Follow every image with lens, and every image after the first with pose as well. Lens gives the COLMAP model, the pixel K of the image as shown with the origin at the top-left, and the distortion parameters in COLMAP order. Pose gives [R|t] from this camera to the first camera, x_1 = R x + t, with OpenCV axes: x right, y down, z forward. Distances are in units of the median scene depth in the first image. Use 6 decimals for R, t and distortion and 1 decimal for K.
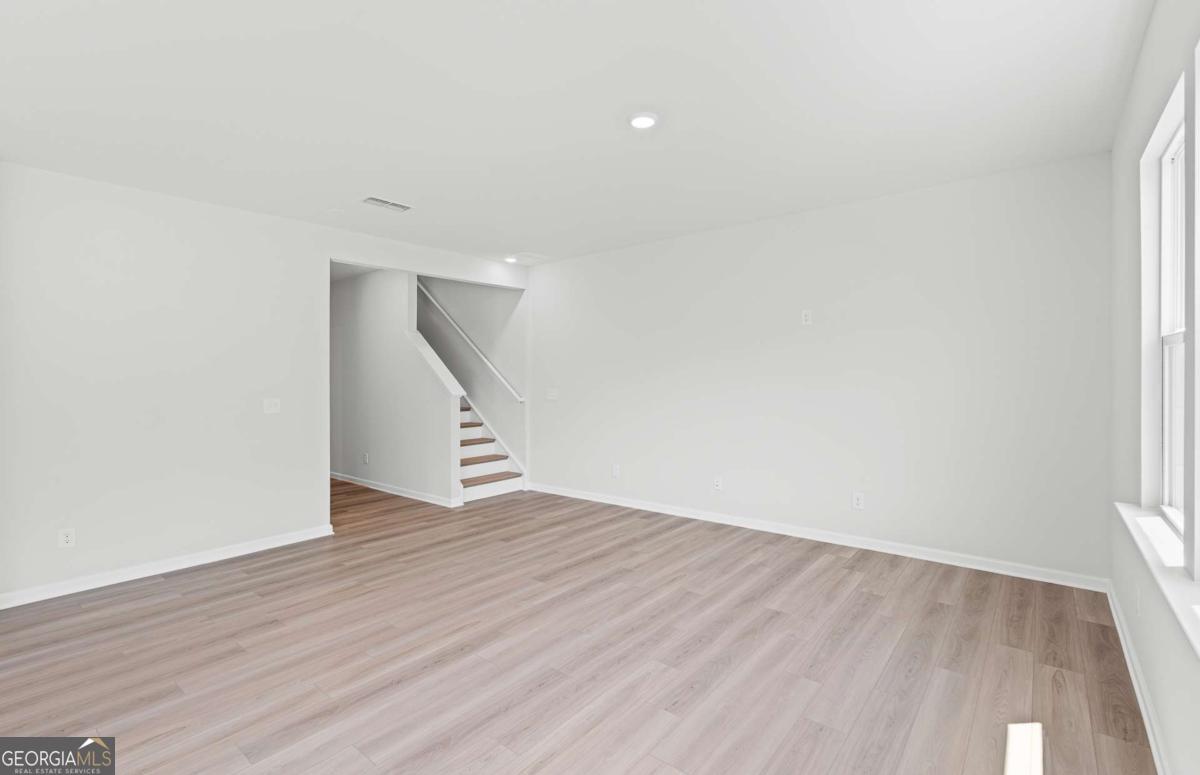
lens RADIAL K [[544.2, 0, 606.6], [0, 544.2, 371.9], [0, 0, 1]] dist [0.015302, 0.000397]
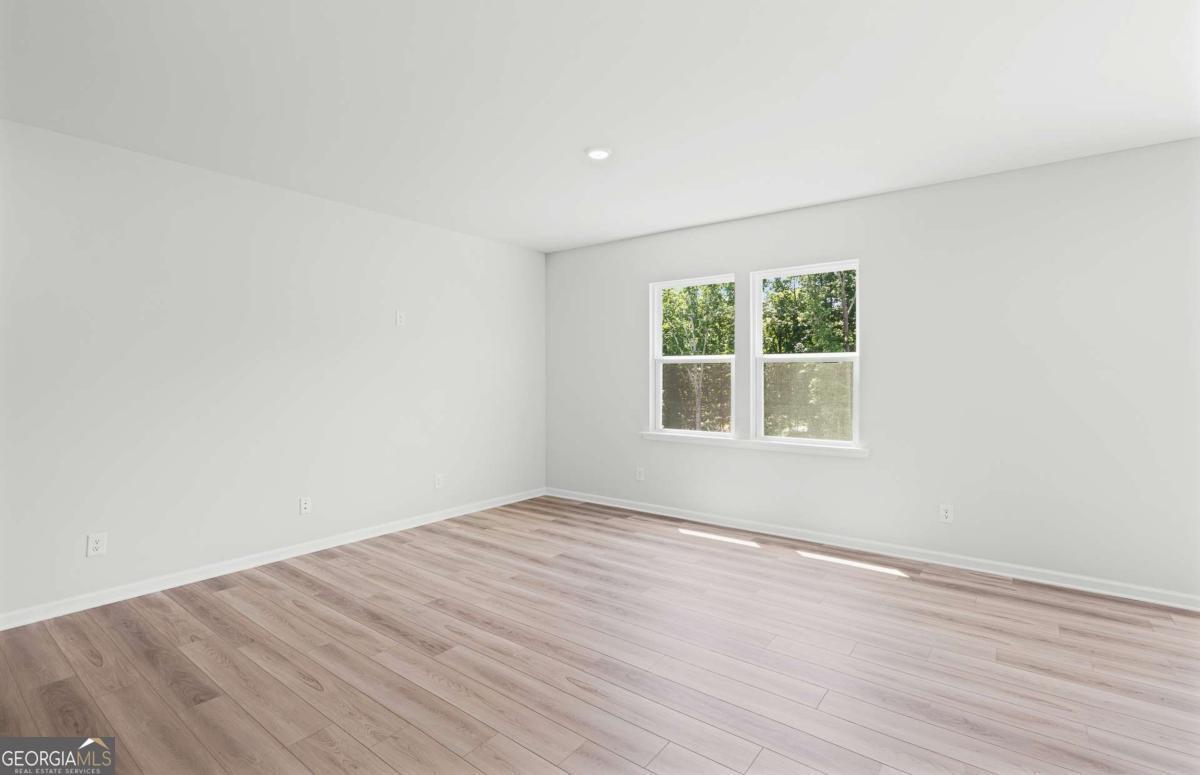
lens RADIAL K [[544.2, 0, 606.6], [0, 544.2, 371.9], [0, 0, 1]] dist [0.015302, 0.000397]
pose [[-0.034889, 0.014350, 0.999288, -0.838516], [-0.026470, 0.999533, -0.015278, 0.007253], [-0.999041, -0.026984, -0.034493, 0.772282]]
